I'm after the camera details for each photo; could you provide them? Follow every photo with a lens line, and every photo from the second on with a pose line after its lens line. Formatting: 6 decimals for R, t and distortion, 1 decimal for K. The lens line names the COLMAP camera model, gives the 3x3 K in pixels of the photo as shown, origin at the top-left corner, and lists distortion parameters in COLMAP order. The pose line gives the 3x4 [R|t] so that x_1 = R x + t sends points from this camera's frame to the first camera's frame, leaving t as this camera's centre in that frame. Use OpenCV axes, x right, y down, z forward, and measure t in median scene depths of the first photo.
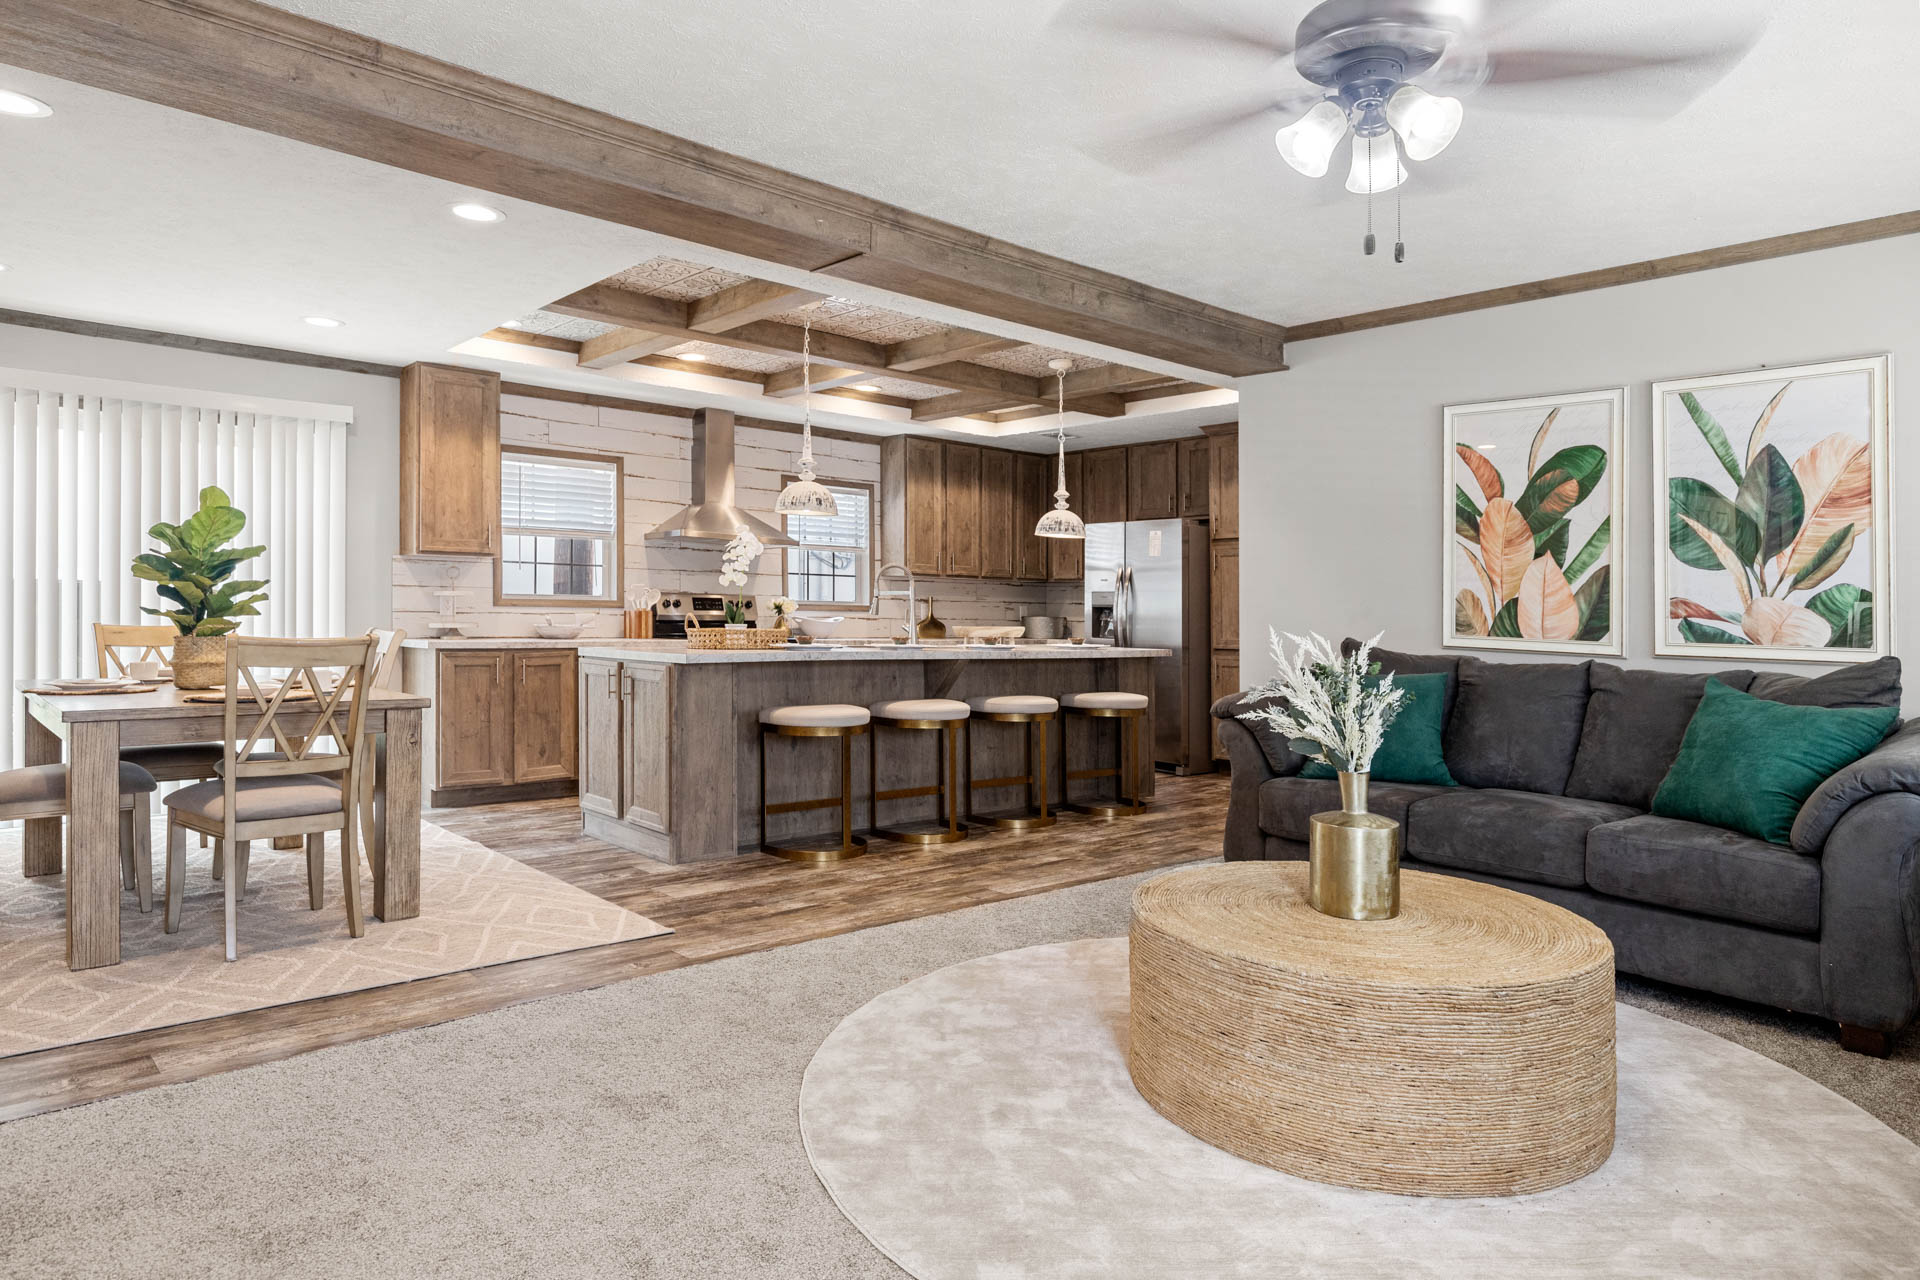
lens RADIAL K [[1203.1, 0, 952.4], [0, 1203.1, 591.7], [0, 0, 1]] dist [0.001472, -0.000643]
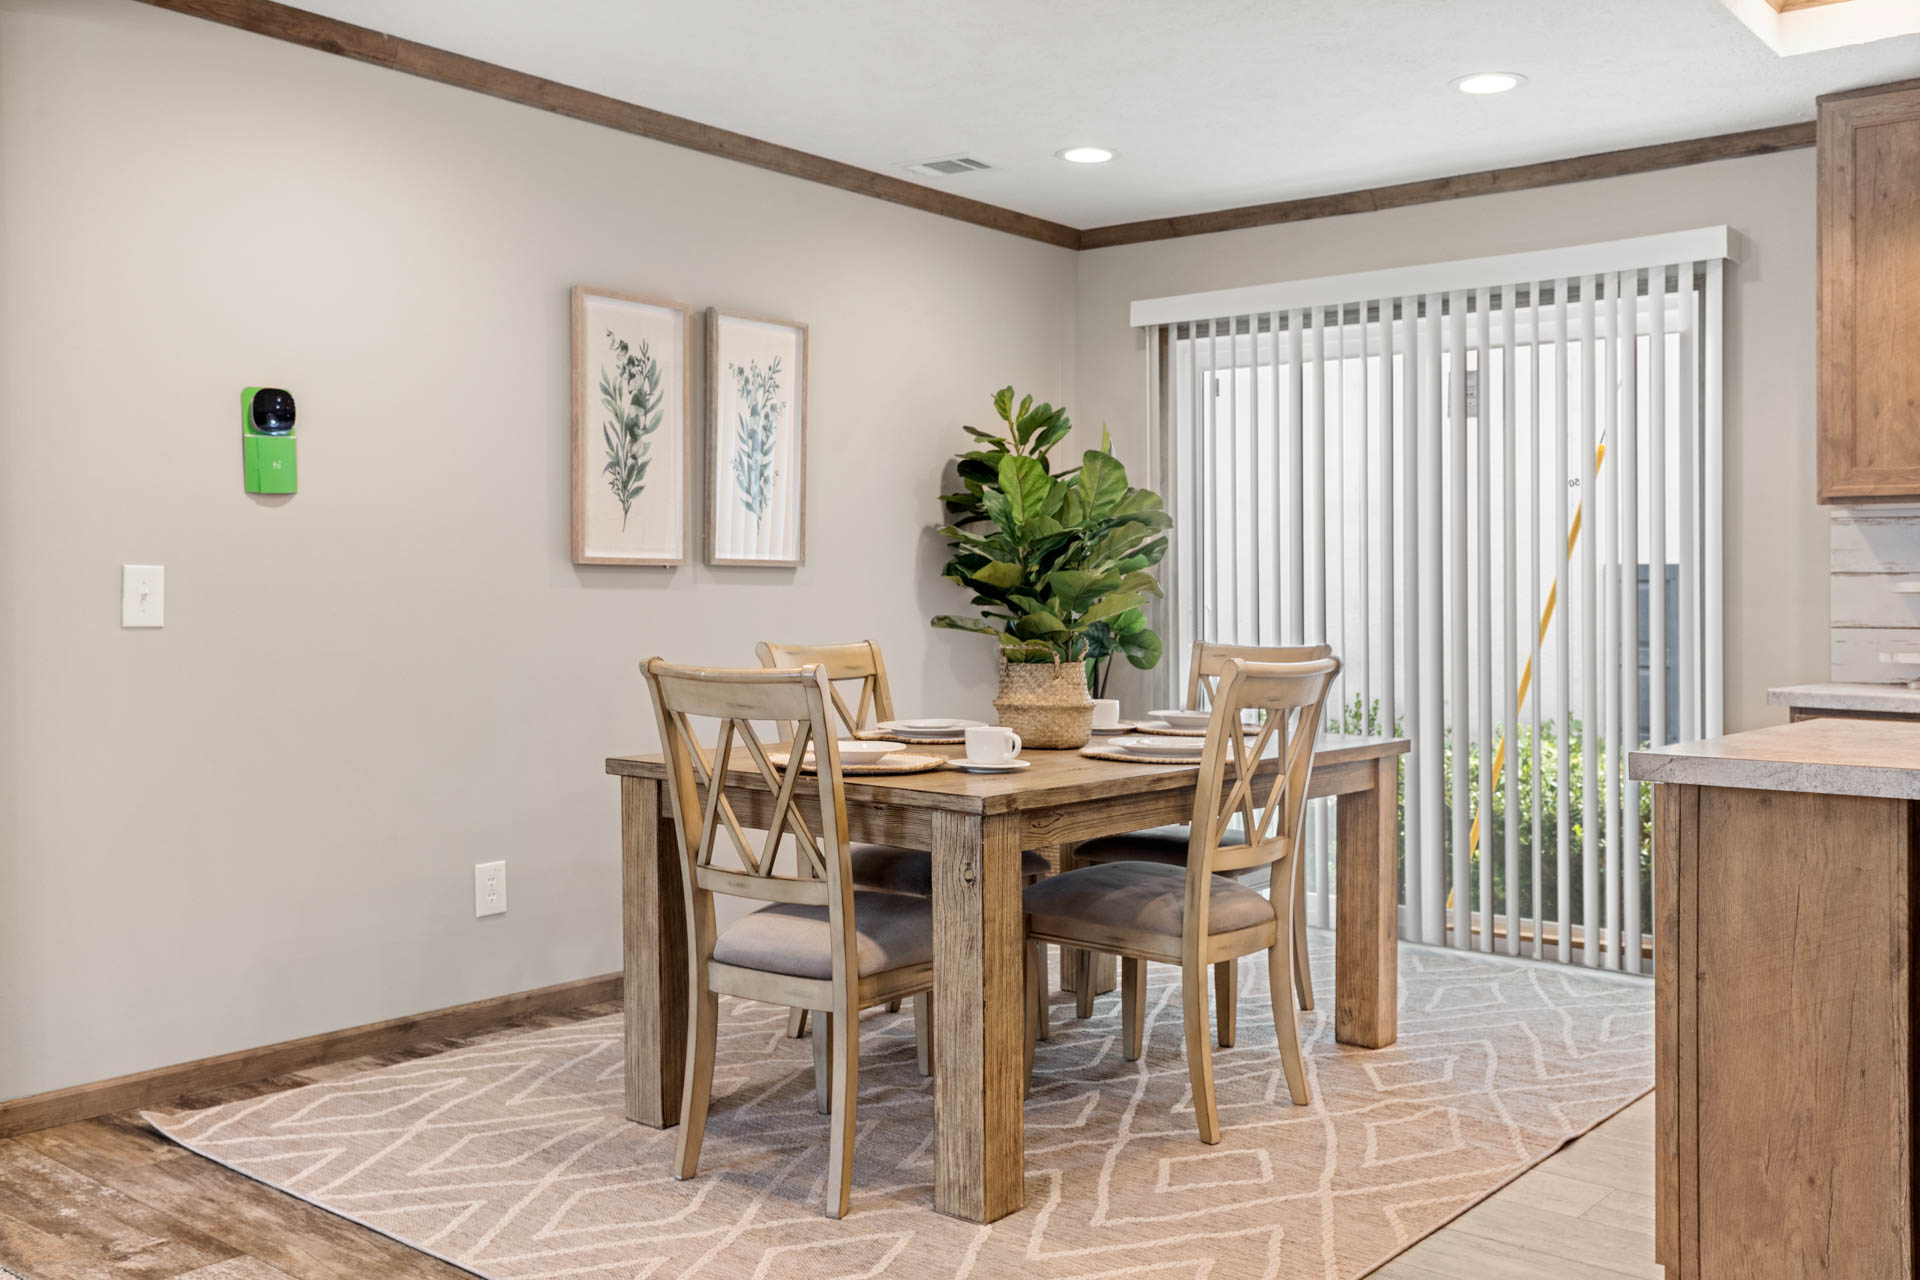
lens RADIAL K [[1712.7, 0, 960.0], [0, 1712.7, 640.0], [0, 0, 1]] dist [0.001974, -0.003481]
pose [[0.153605, 0.008812, -0.988093, 0.166967], [0.012044, 0.999869, 0.010789, 0.009873], [0.988059, -0.013558, 0.153479, 0.557092]]
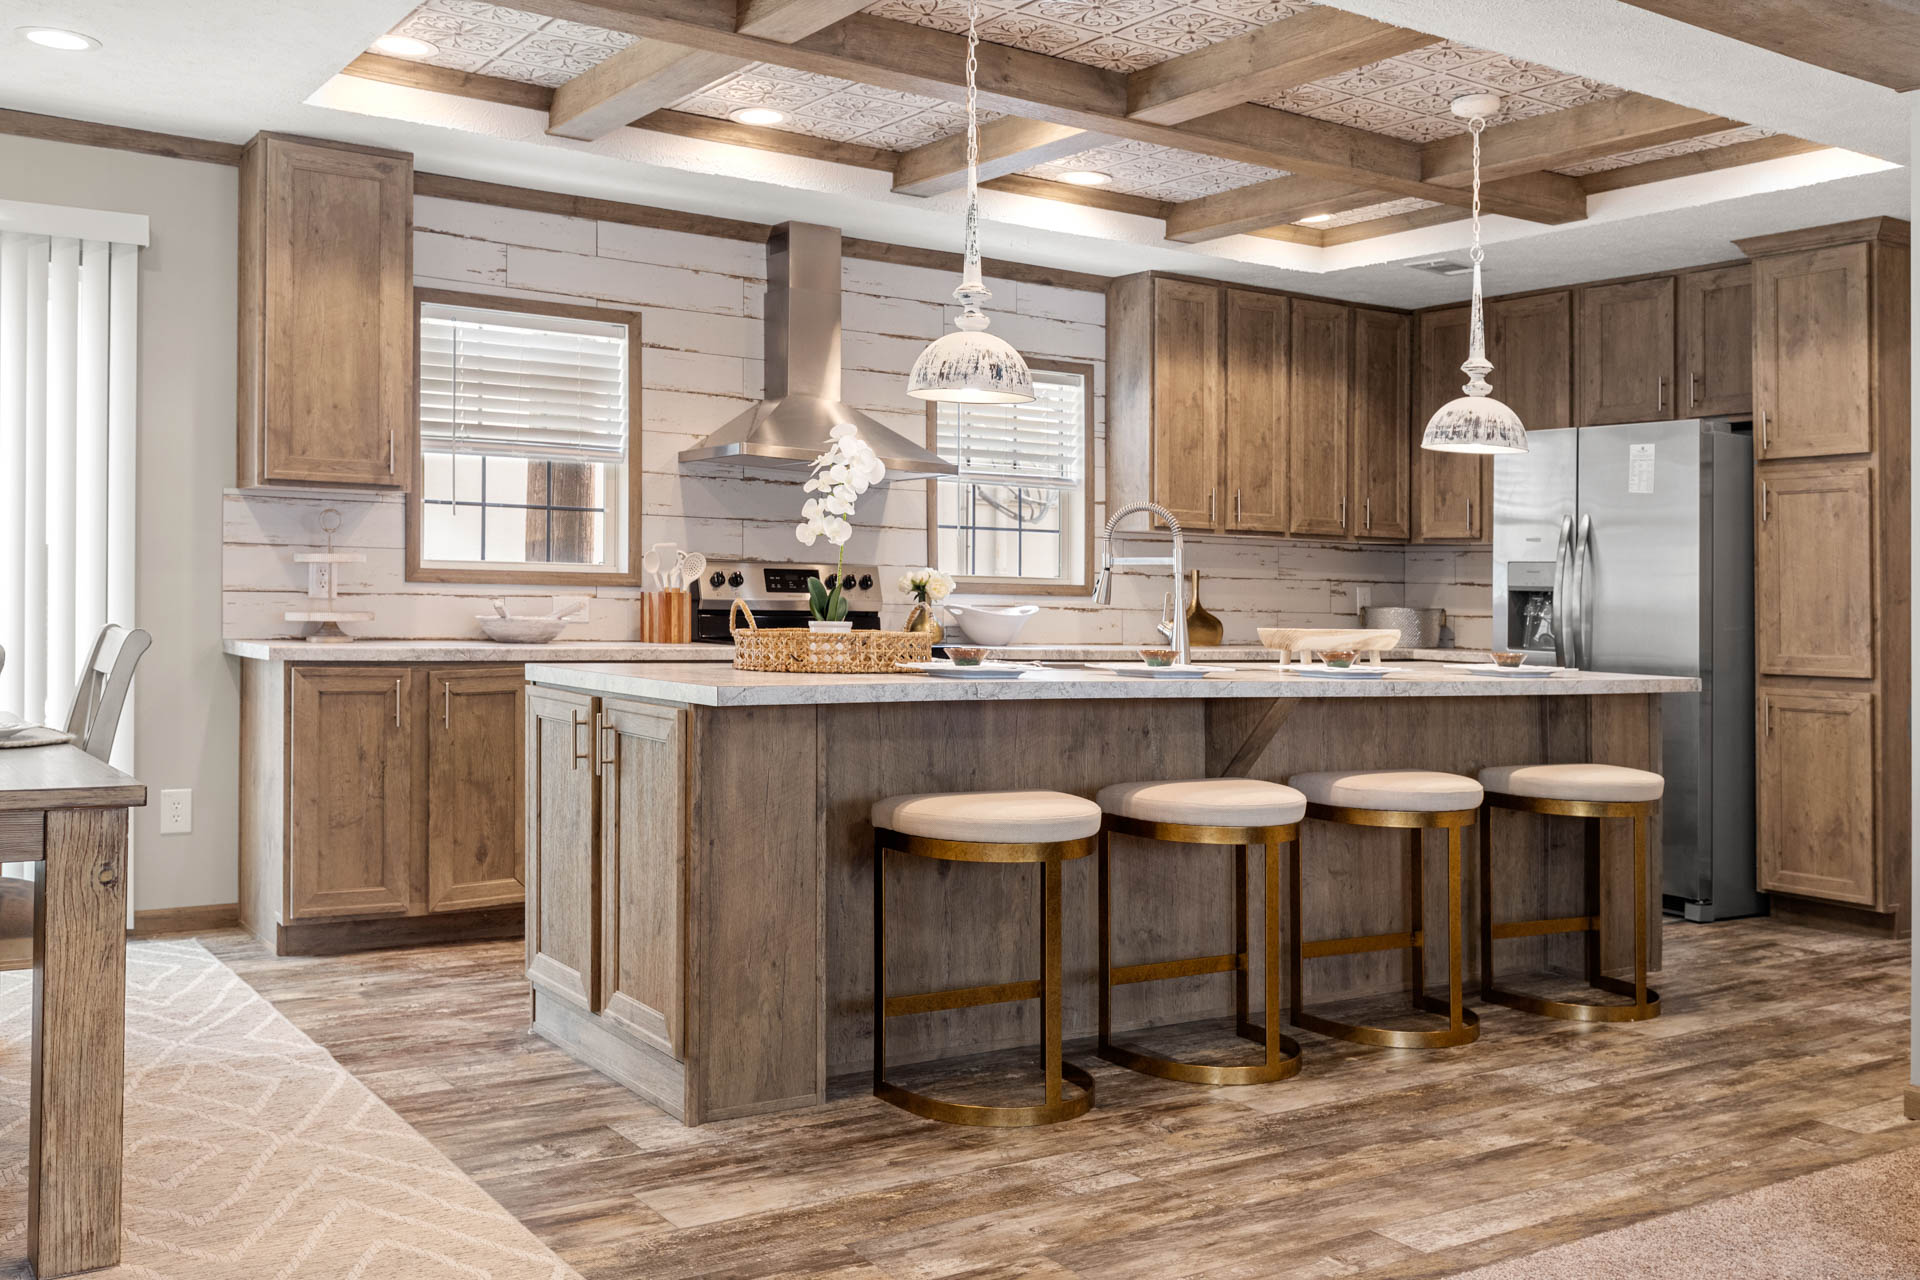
lens RADIAL K [[1803.8, 0, 955.7], [0, 1803.8, 554.4], [0, 0, 1]] dist [0.002359, -0.001302]
pose [[0.991625, 0.004034, -0.129088, -0.027519], [-0.004677, 0.999978, -0.004678, 0.002065], [0.129066, 0.005242, 0.991622, 0.230689]]
